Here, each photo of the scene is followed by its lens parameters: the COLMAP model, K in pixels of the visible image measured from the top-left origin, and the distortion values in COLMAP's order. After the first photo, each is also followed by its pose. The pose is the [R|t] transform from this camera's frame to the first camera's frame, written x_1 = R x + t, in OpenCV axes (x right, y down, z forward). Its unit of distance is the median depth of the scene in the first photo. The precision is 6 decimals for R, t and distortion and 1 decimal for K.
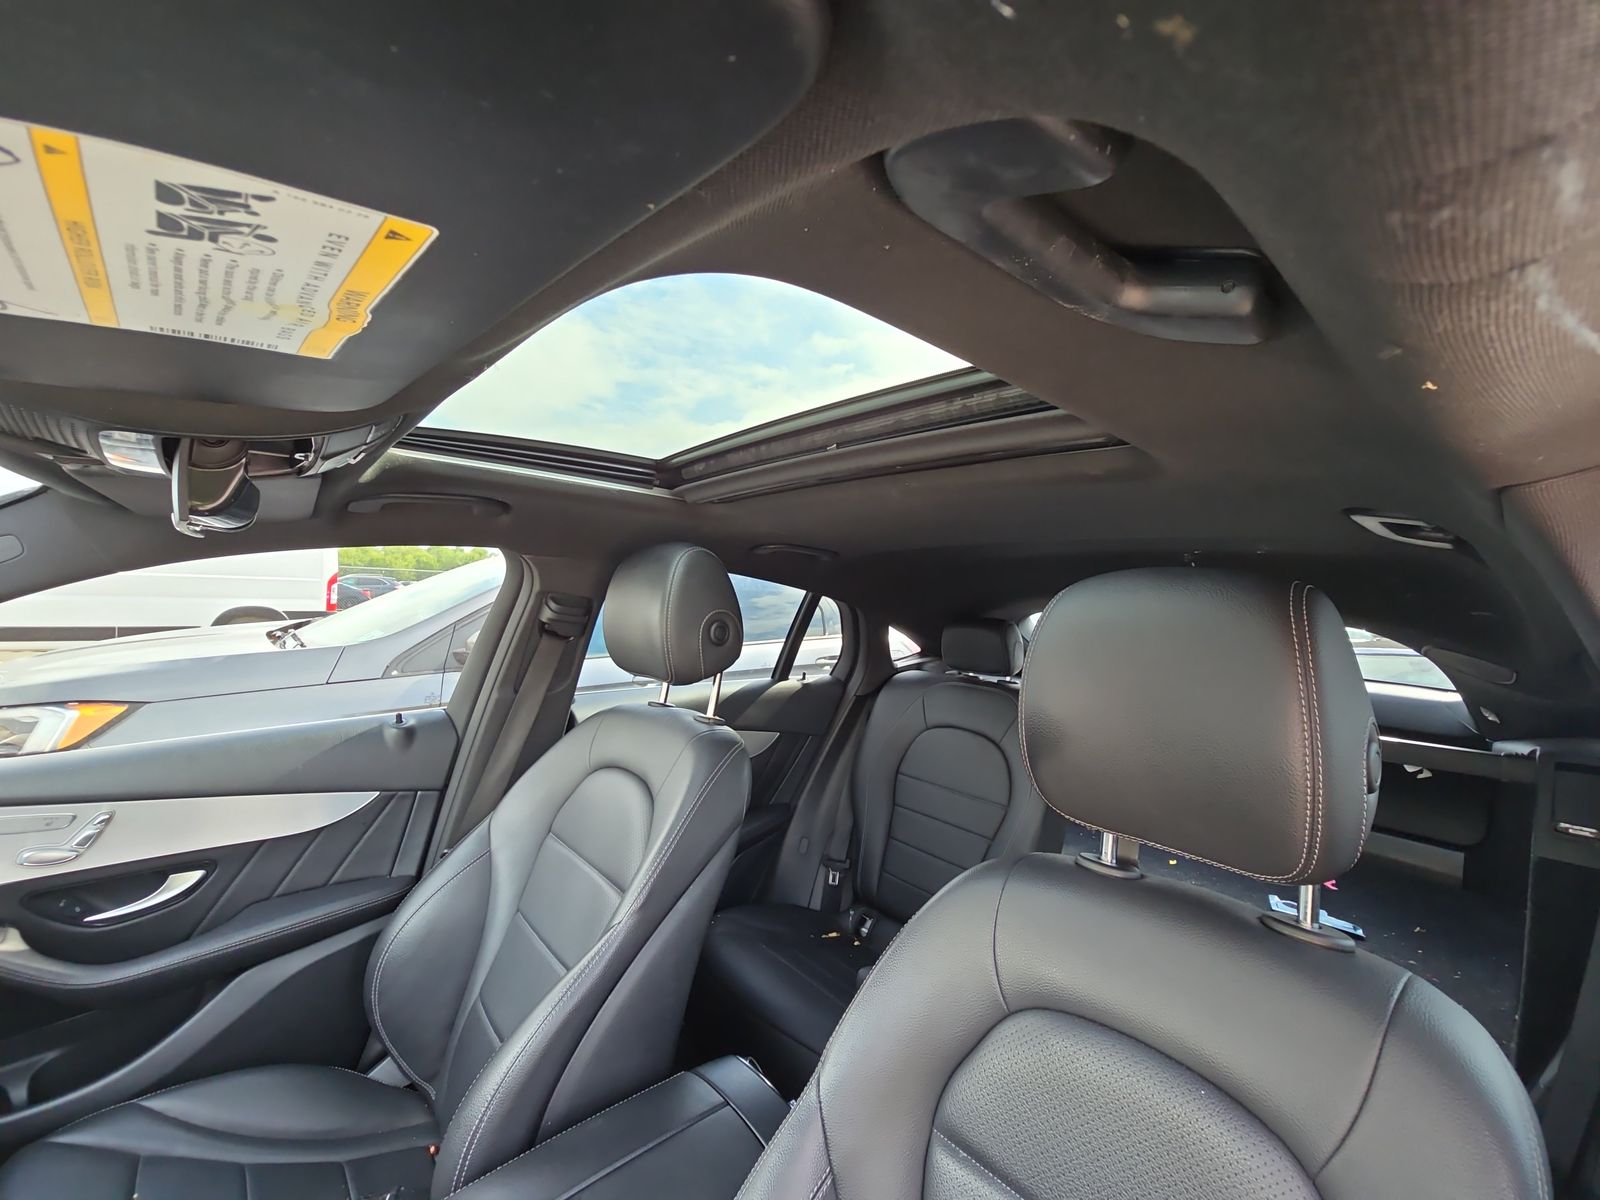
lens RADIAL K [[647.1, 0, 800.3], [0, 647.1, 593.5], [0, 0, 1]] dist [-0.000610, -0.001403]
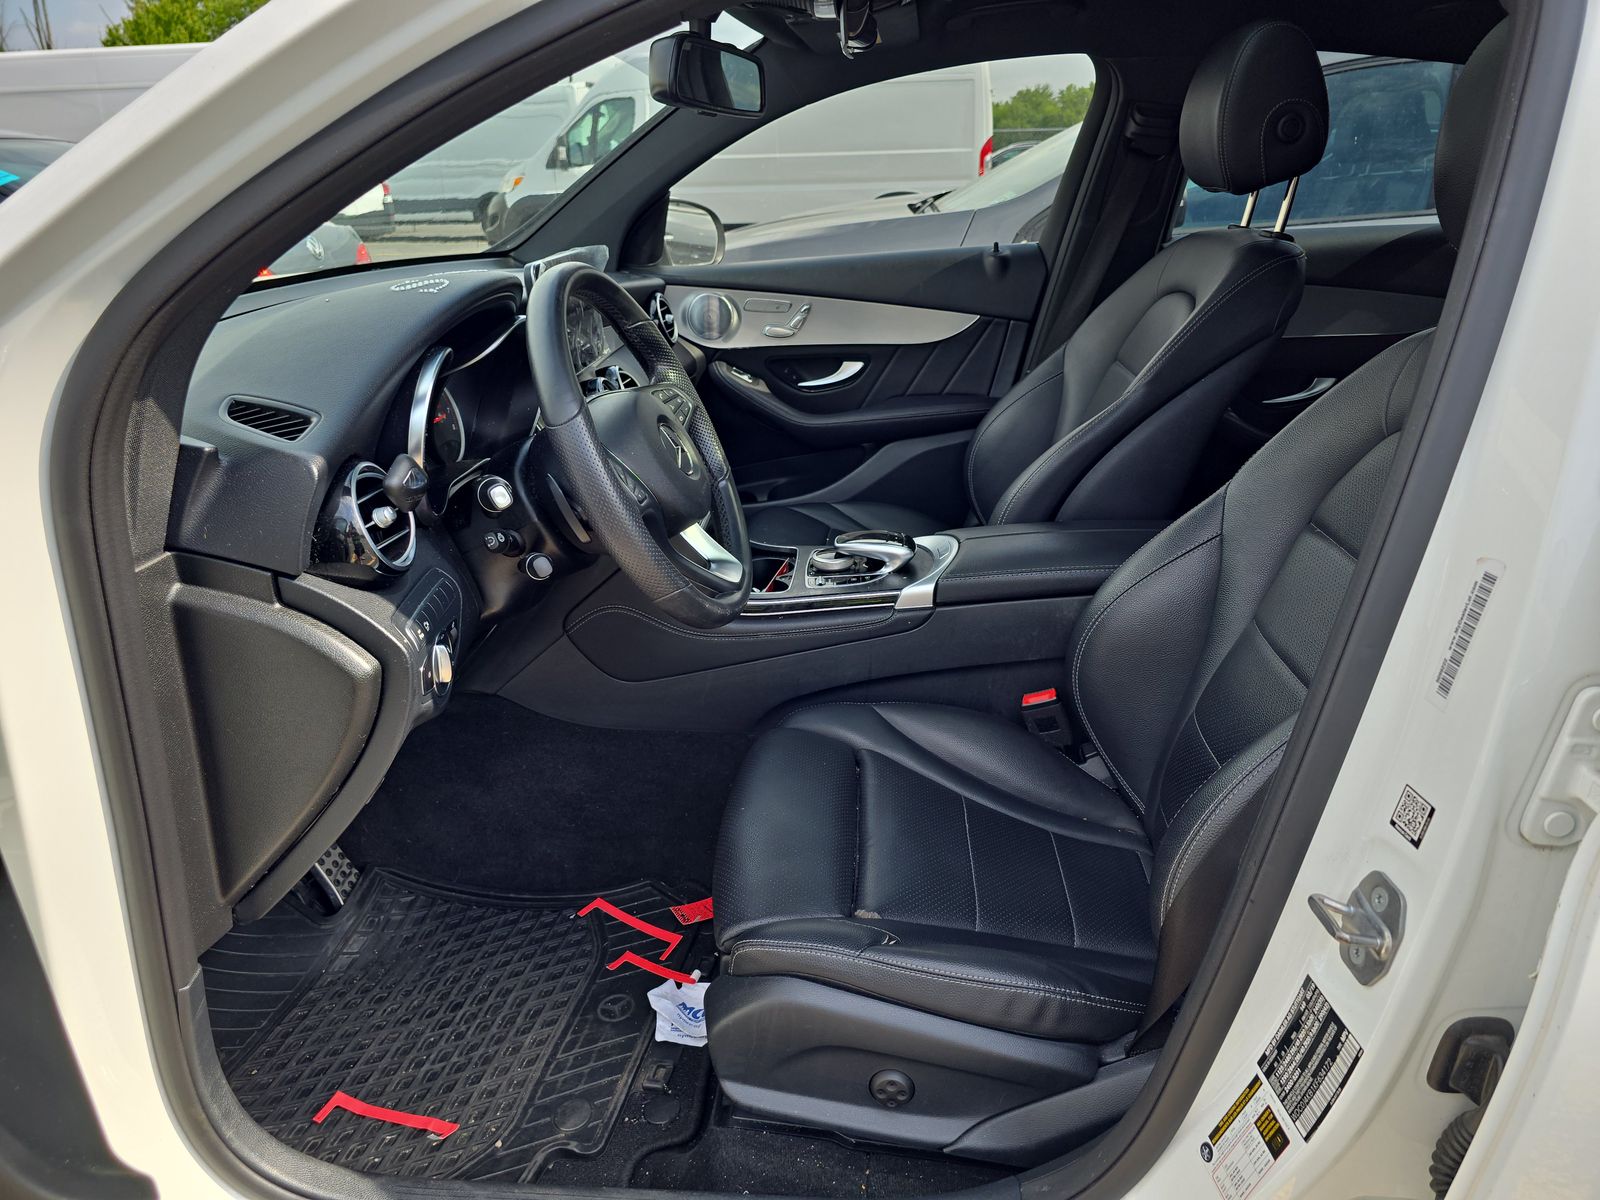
lens RADIAL K [[1064.1, 0, 807.2], [0, 1064.1, 600.5], [0, 0, 1]] dist [-0.000952, 0.002735]
pose [[0.705632, 0.221066, -0.673212, 0.468370], [0.052992, 0.930963, 0.361248, 0.089933], [0.706595, -0.290583, 0.645202, -0.515211]]
